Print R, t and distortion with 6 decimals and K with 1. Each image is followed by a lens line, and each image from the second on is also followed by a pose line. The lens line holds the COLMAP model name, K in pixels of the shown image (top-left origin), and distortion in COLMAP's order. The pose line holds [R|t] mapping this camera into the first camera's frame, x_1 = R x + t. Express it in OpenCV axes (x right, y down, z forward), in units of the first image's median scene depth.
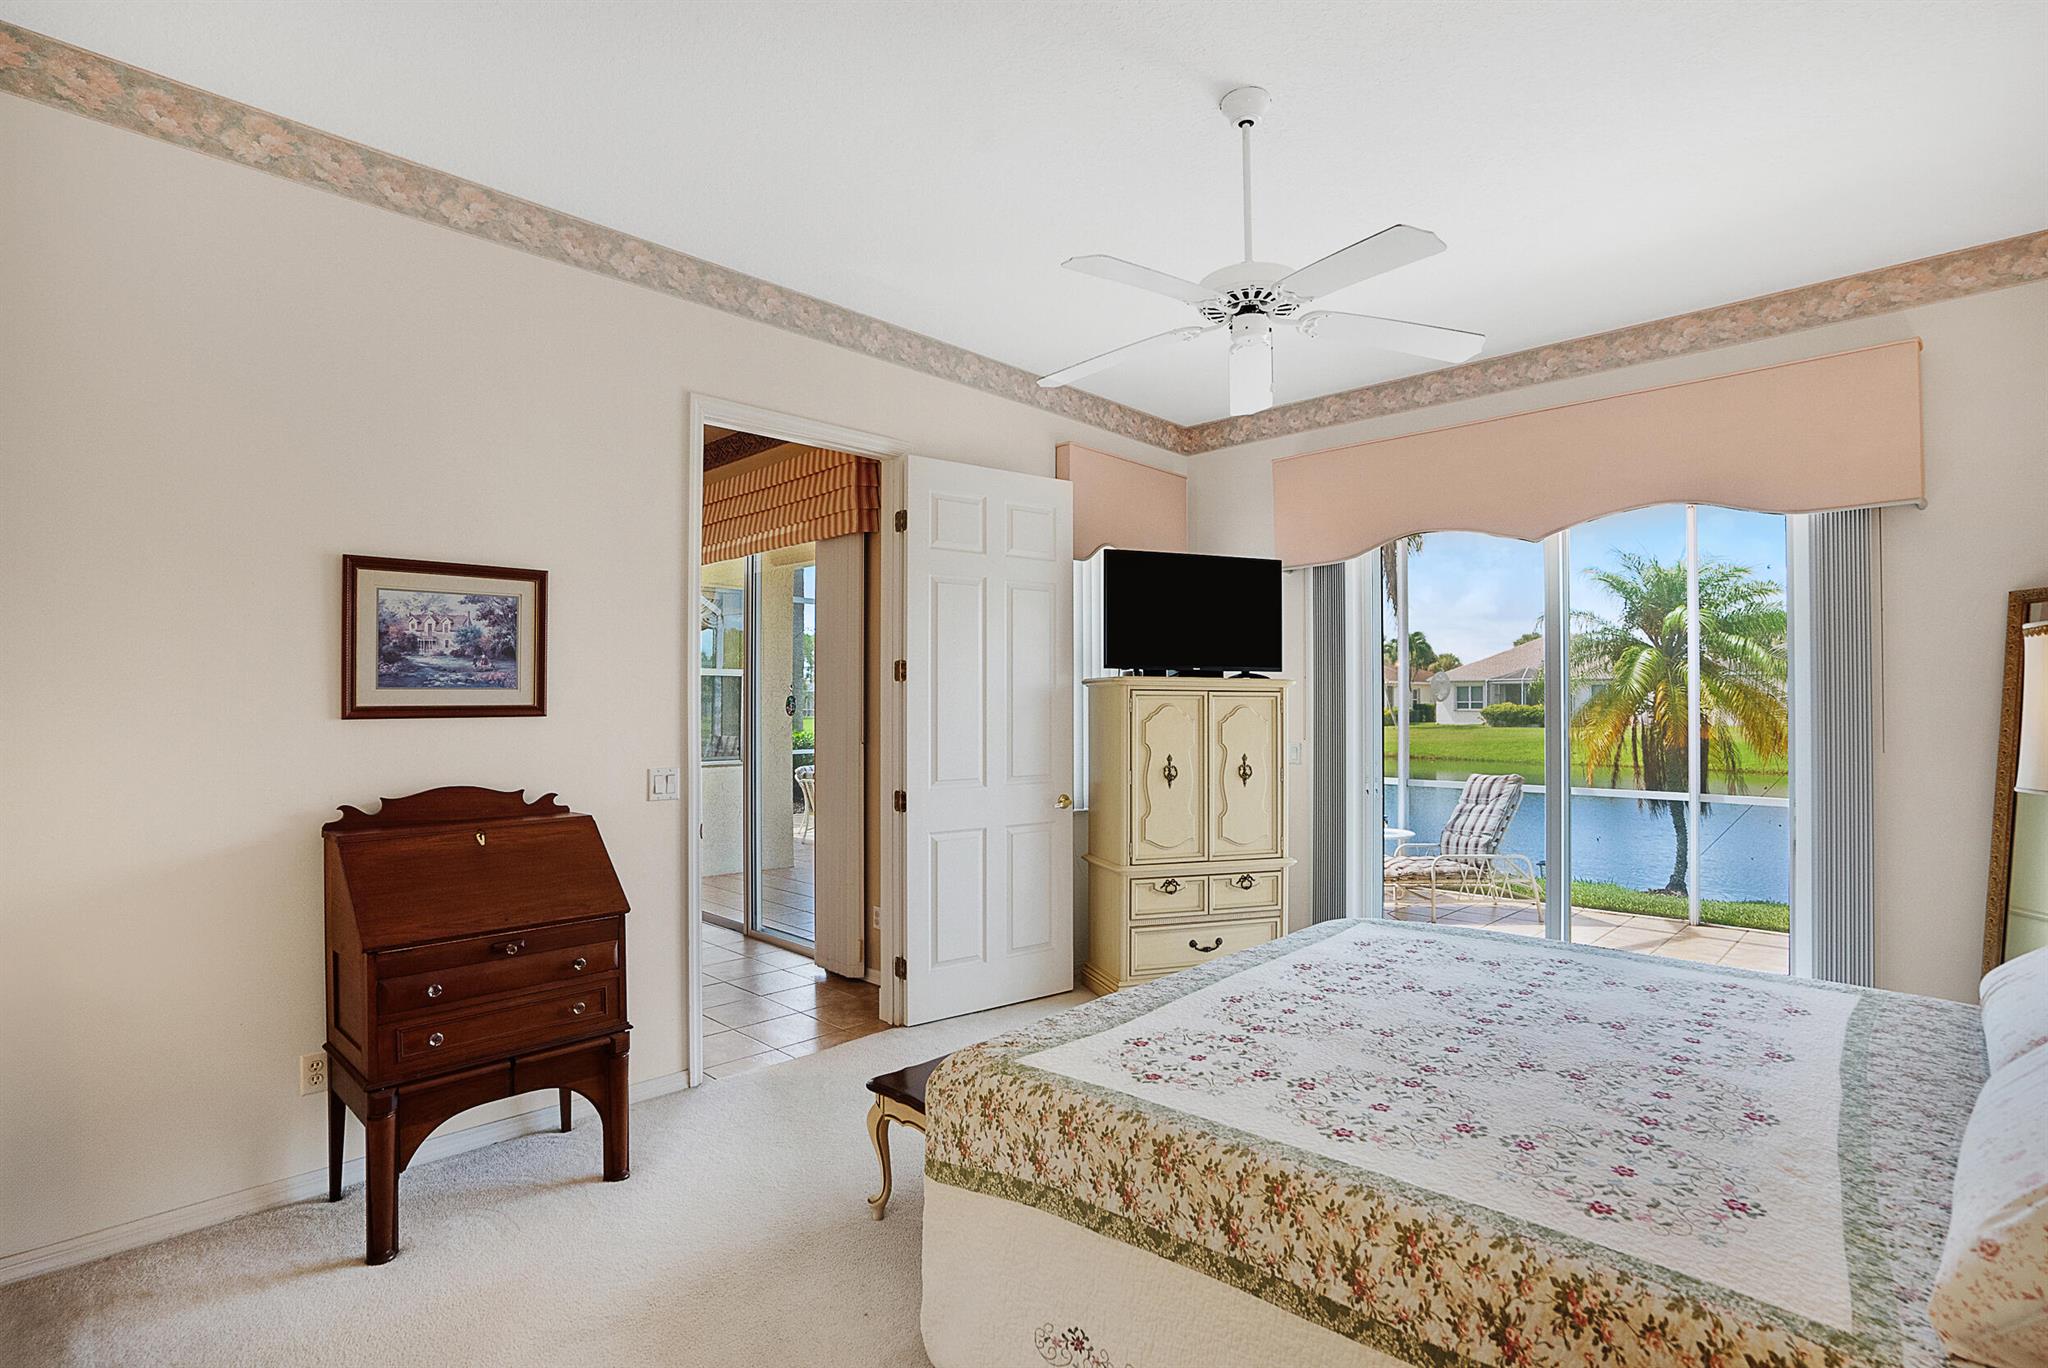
lens RADIAL K [[1002.6, 0, 1013.4], [0, 1002.6, 685.8], [0, 0, 1]] dist [-0.045964, 0.022839]
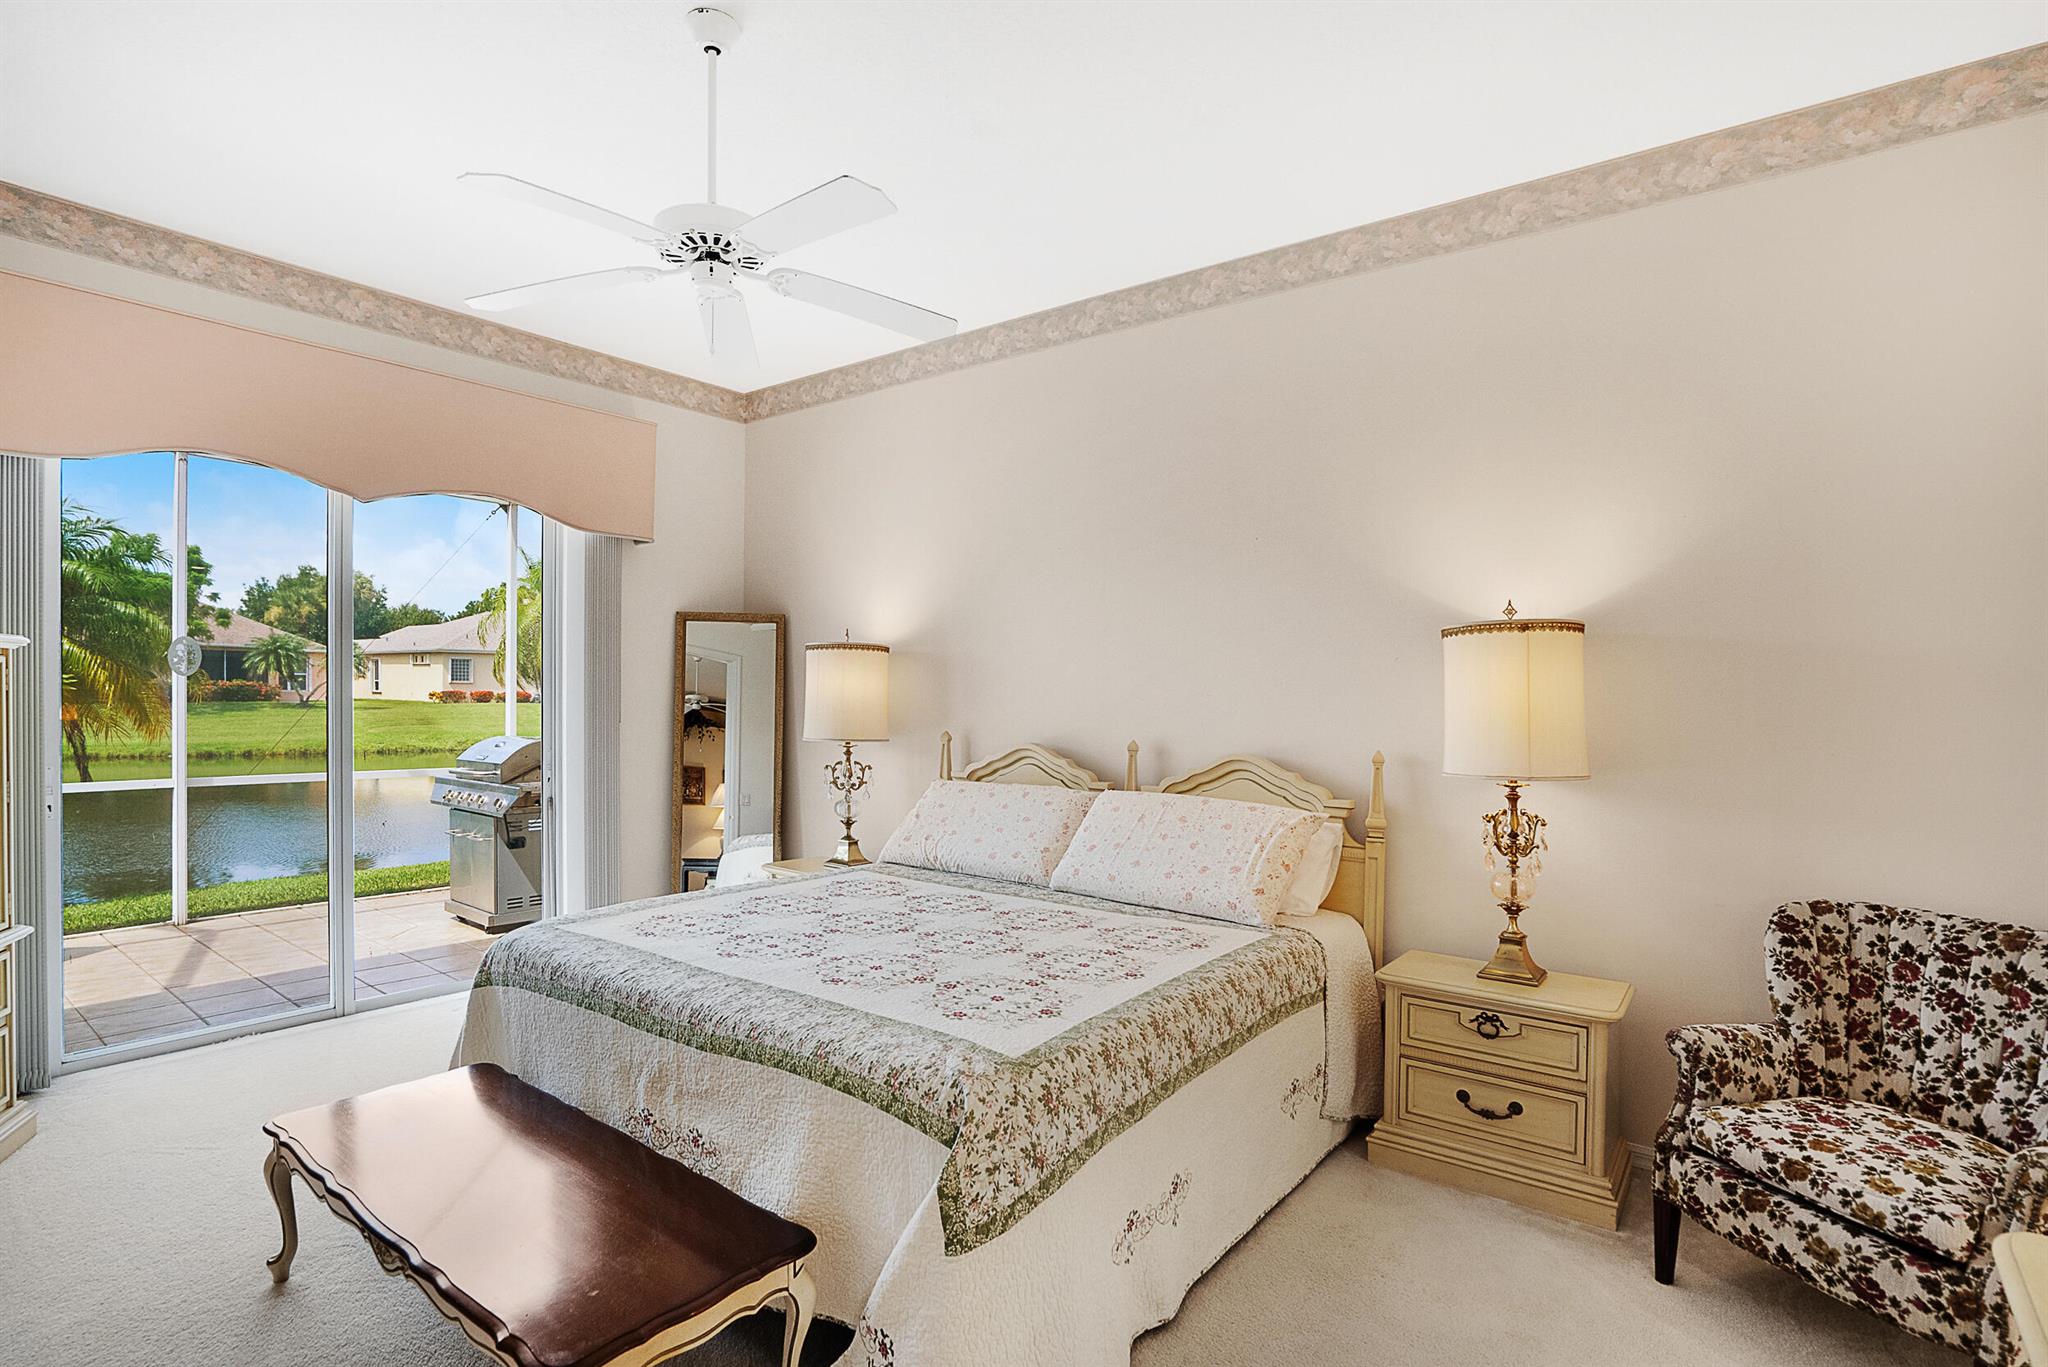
lens RADIAL K [[1002.6, 0, 1013.4], [0, 1002.6, 685.3], [0, 0, 1]] dist [-0.045964, 0.022839]
pose [[-0.118269, 0.007831, 0.992951, -1.039776], [-0.035798, 0.999285, -0.012145, 0.024193], [-0.992336, -0.036982, -0.117904, 1.206887]]
